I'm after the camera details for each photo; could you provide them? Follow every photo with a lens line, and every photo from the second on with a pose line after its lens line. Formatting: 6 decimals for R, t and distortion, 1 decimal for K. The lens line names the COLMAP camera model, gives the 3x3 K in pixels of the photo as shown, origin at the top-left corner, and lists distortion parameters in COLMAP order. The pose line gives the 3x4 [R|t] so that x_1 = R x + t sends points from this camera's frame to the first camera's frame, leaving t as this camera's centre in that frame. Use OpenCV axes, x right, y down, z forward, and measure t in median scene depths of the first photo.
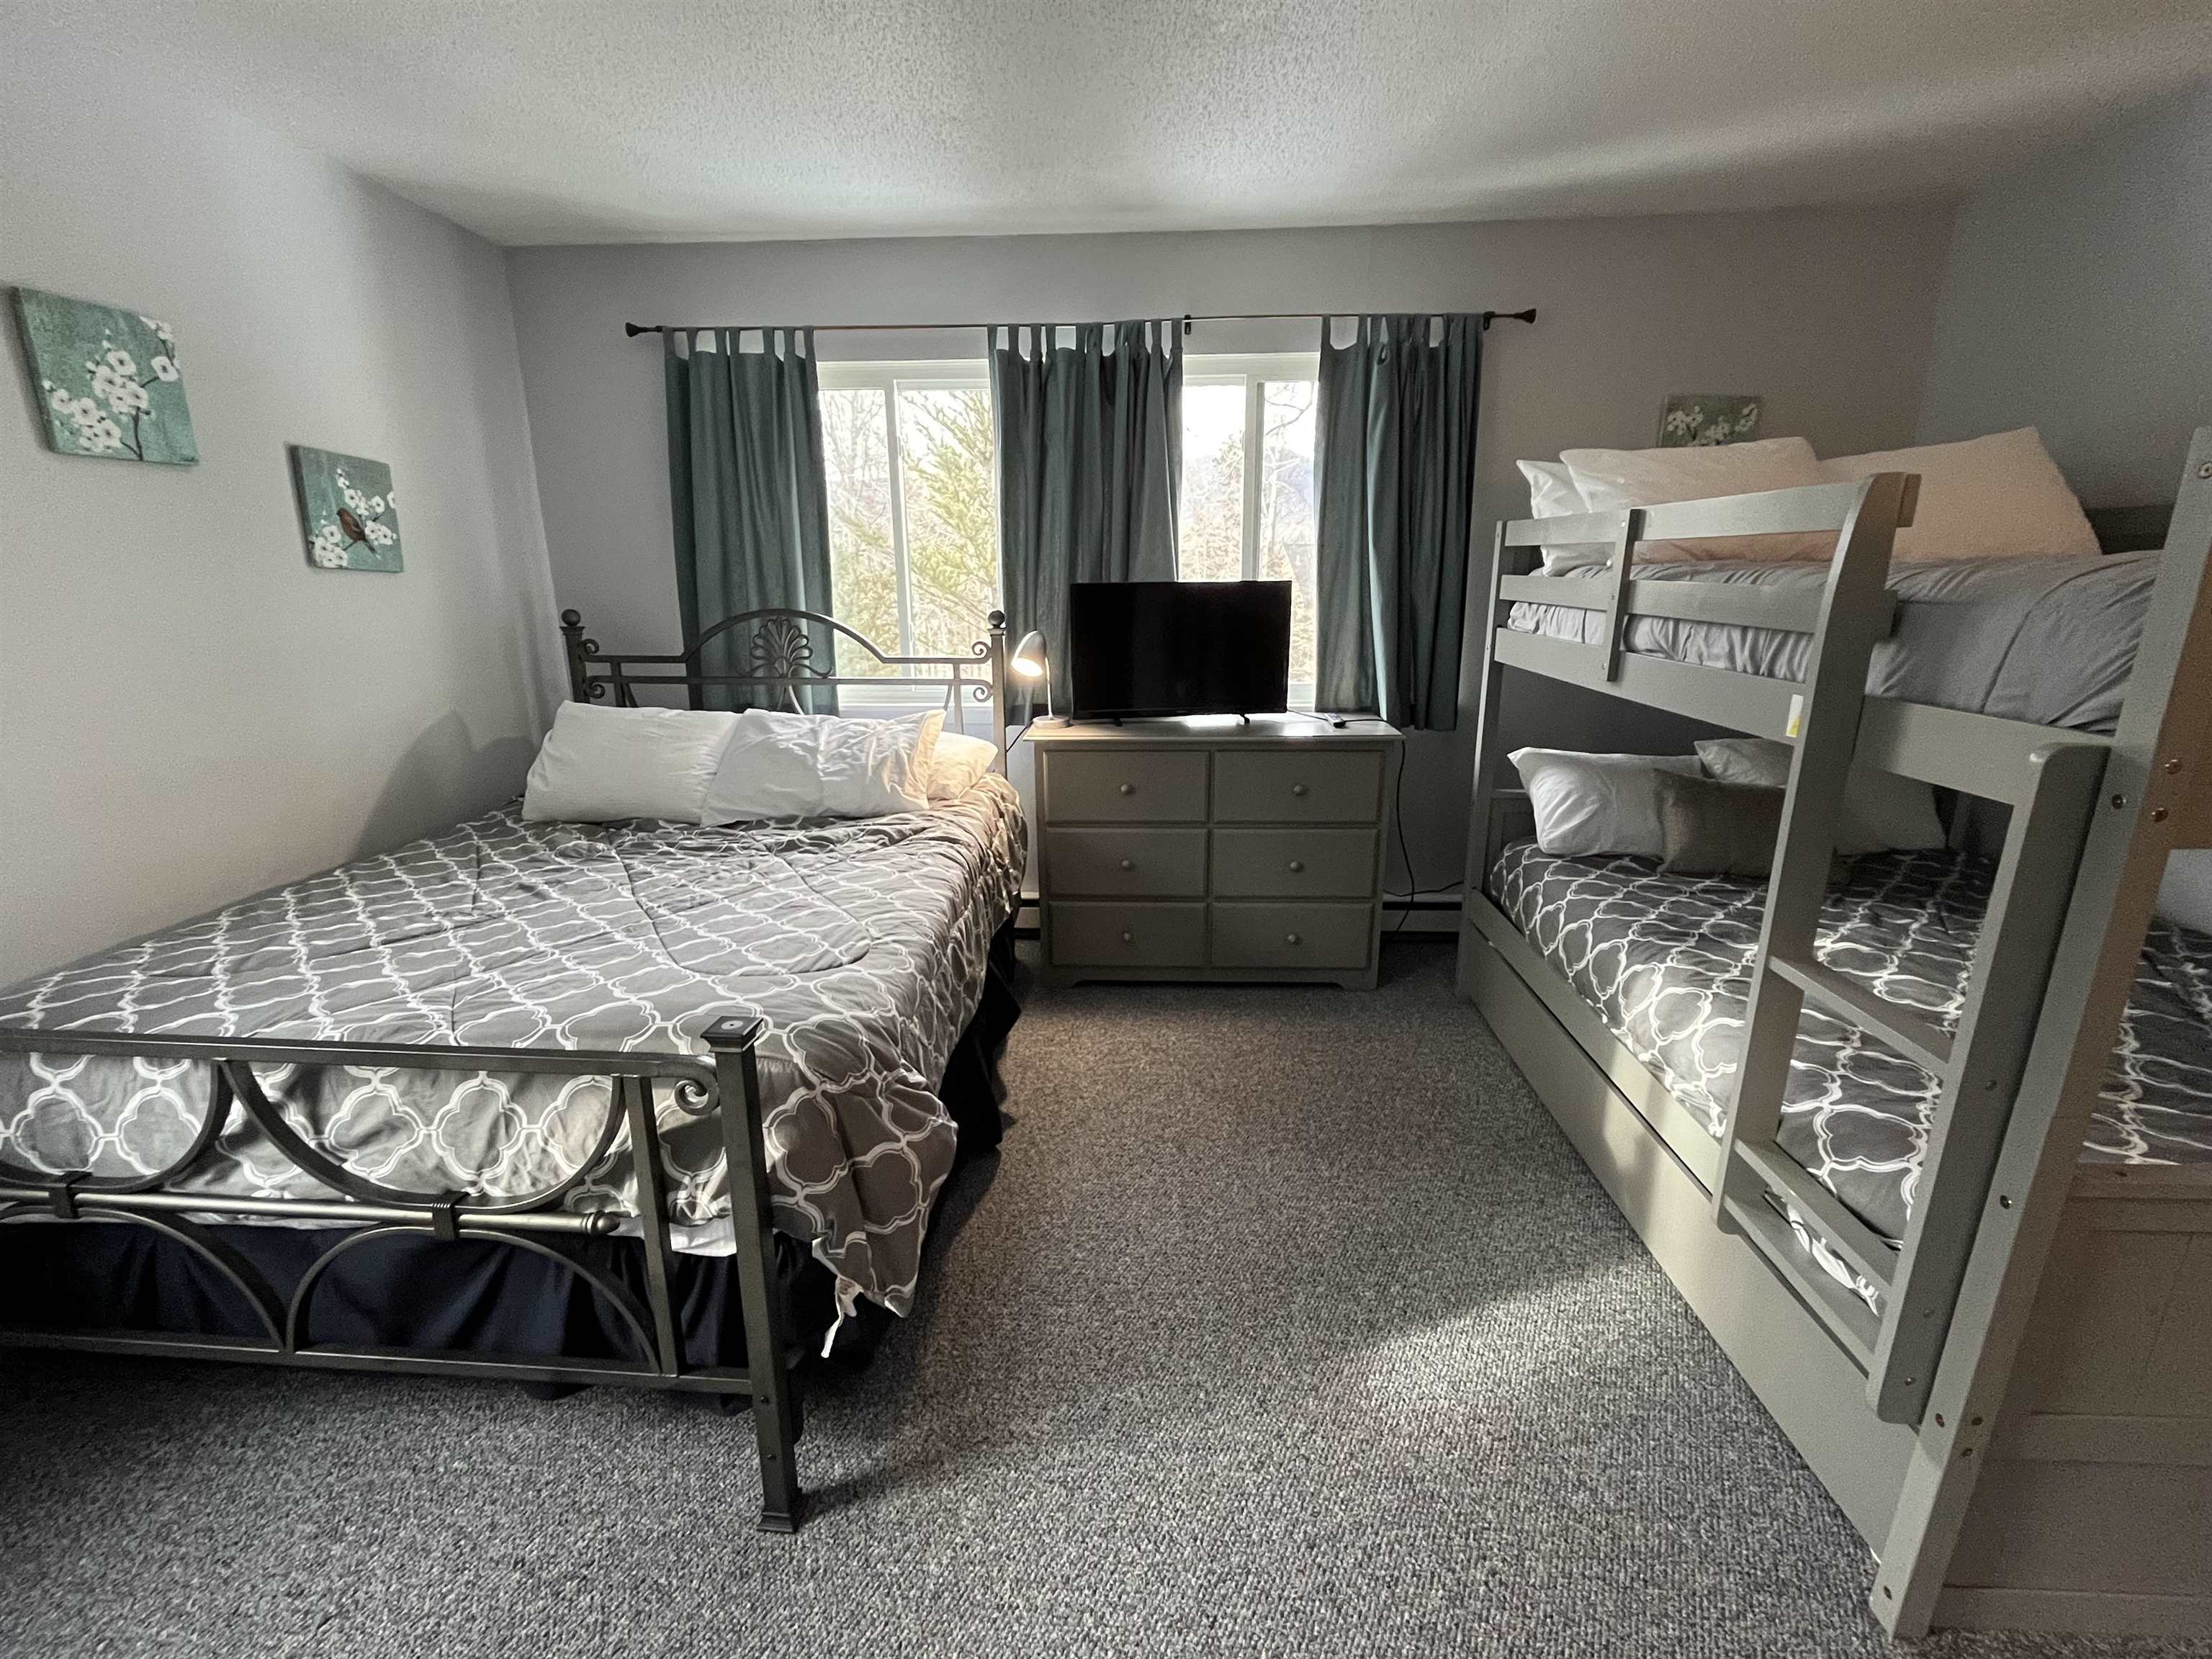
lens RADIAL K [[940.9, 0, 1086.0], [0, 940.9, 833.3], [0, 0, 1]] dist [-0.001635, -0.000506]
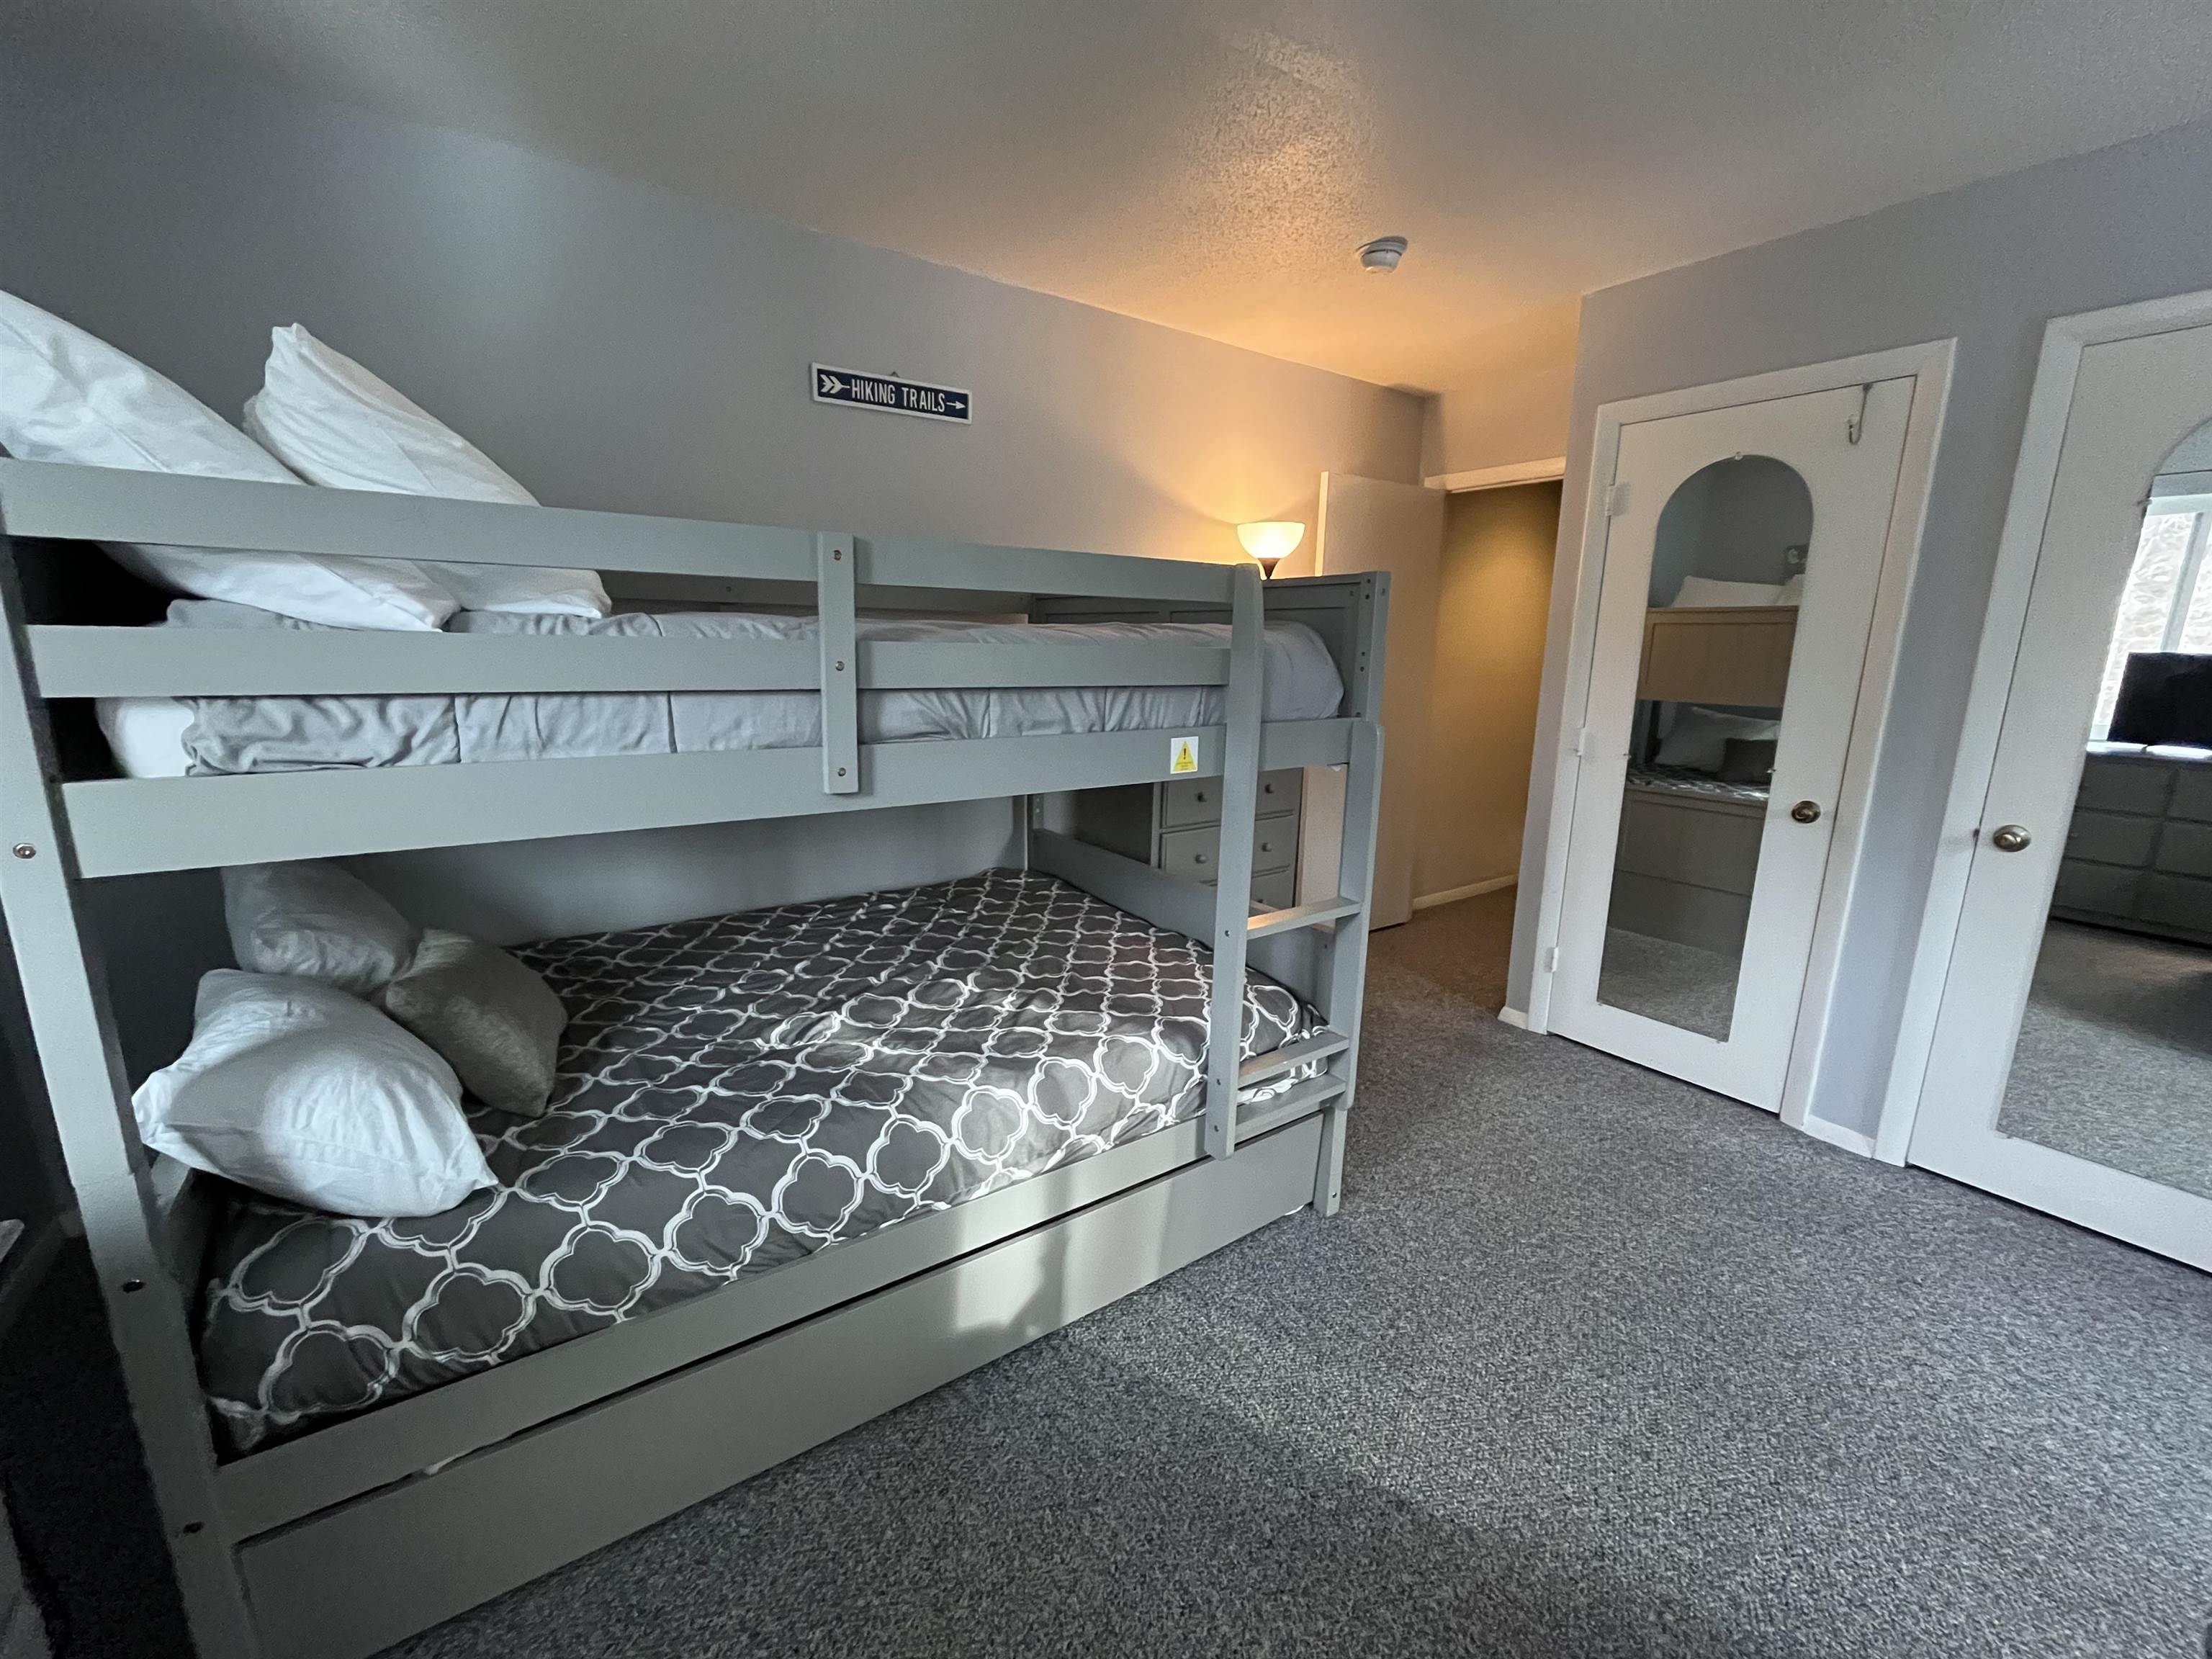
lens RADIAL K [[940.9, 0, 1086.0], [0, 940.9, 833.3], [0, 0, 1]] dist [-0.001635, -0.000506]
pose [[-0.636008, -0.166459, 0.753515, -0.051253], [0.192092, 0.911570, 0.363511, -0.354856], [-0.747392, 0.375940, -0.547790, 1.290710]]
